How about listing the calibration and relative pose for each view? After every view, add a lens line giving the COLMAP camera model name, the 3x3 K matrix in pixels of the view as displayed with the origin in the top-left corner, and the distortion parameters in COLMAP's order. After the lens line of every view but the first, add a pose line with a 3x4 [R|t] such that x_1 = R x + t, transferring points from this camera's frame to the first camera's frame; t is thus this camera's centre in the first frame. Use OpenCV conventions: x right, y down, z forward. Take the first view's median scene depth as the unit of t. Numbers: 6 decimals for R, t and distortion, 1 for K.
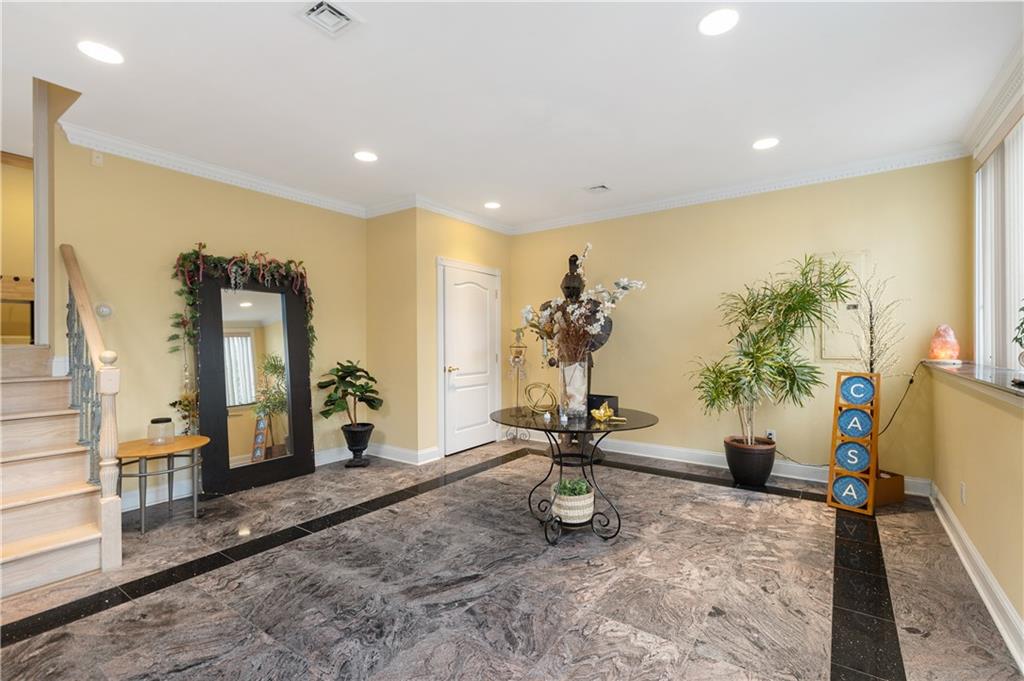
lens RADIAL K [[467.1, 0, 518.6], [0, 467.1, 350.3], [0, 0, 1]] dist [0.003337, 0.000166]
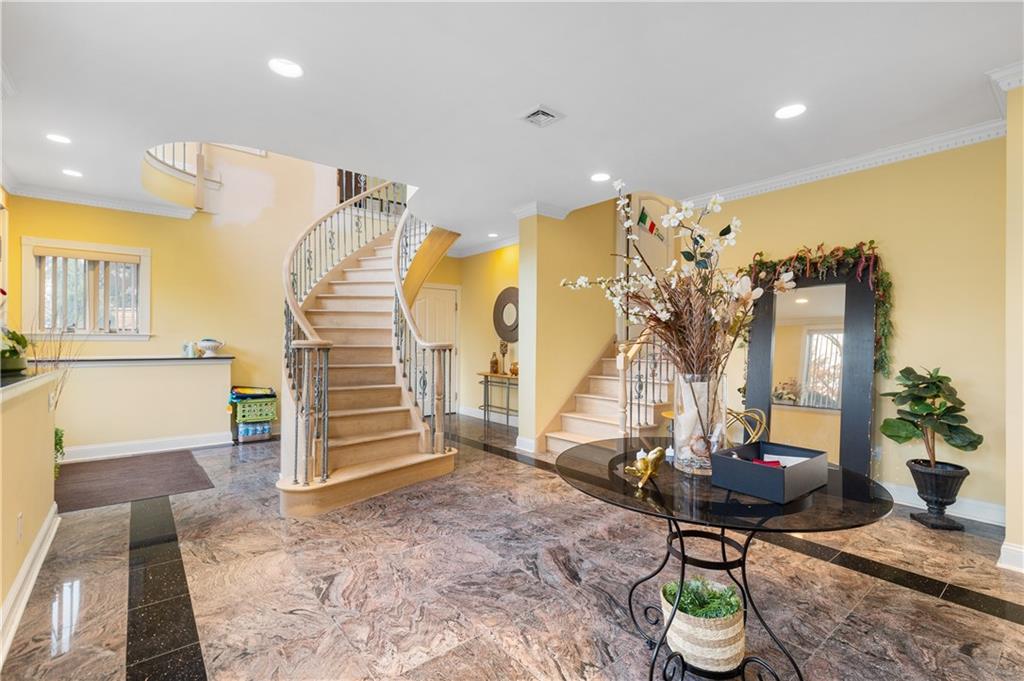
lens RADIAL K [[467.1, 0, 518.6], [0, 467.1, 350.3], [0, 0, 1]] dist [0.003337, 0.000166]
pose [[-0.279465, 0.021280, -0.959920, 0.821597], [-0.020638, 0.999390, 0.028164, -0.016958], [0.959934, 0.027681, -0.278855, 1.081080]]
